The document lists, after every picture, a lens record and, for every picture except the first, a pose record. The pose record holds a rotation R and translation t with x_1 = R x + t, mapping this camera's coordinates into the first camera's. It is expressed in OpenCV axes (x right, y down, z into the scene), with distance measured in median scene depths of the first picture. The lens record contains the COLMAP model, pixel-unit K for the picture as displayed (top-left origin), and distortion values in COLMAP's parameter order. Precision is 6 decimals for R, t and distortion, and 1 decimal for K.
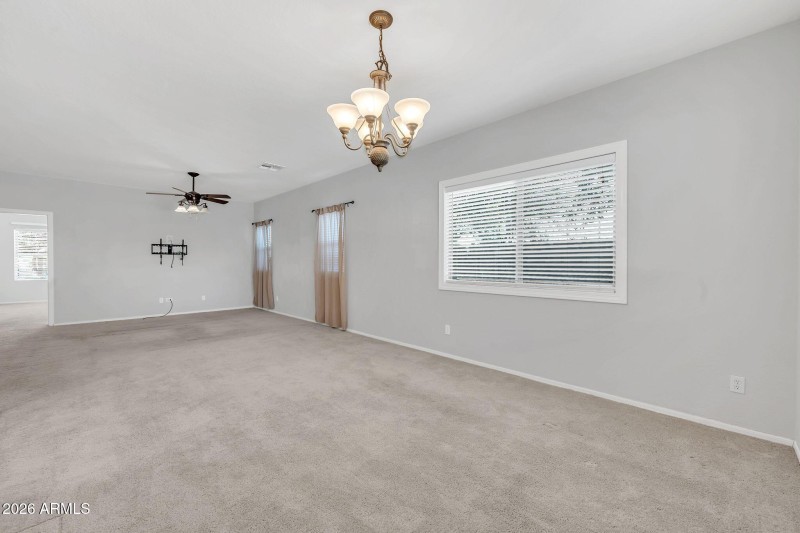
lens RADIAL K [[323.8, 0, 395.1], [0, 323.8, 263.0], [0, 0, 1]] dist [0.000408, 0.000113]
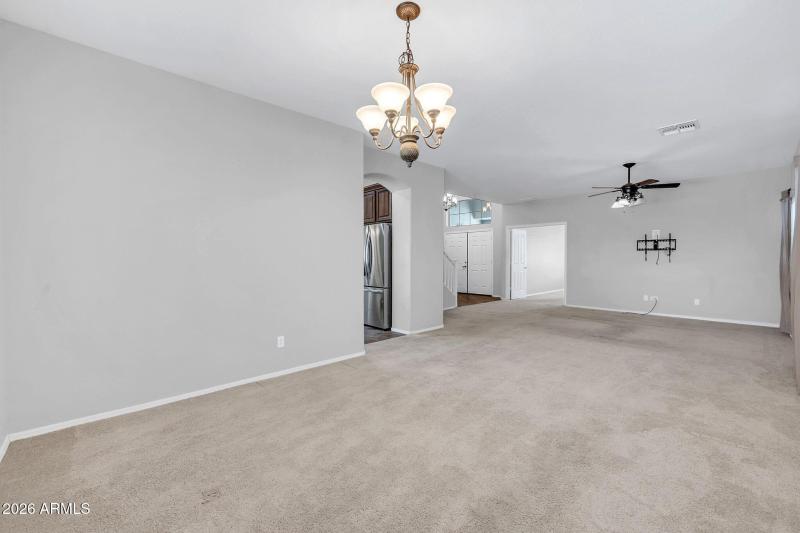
lens RADIAL K [[323.8, 0, 395.1], [0, 323.8, 263.0], [0, 0, 1]] dist [0.000408, 0.000113]
pose [[-0.039629, 0.009426, -0.999170, 0.377020], [0.003002, 0.999952, 0.009315, -0.001212], [0.999210, -0.002630, -0.039655, 0.401779]]
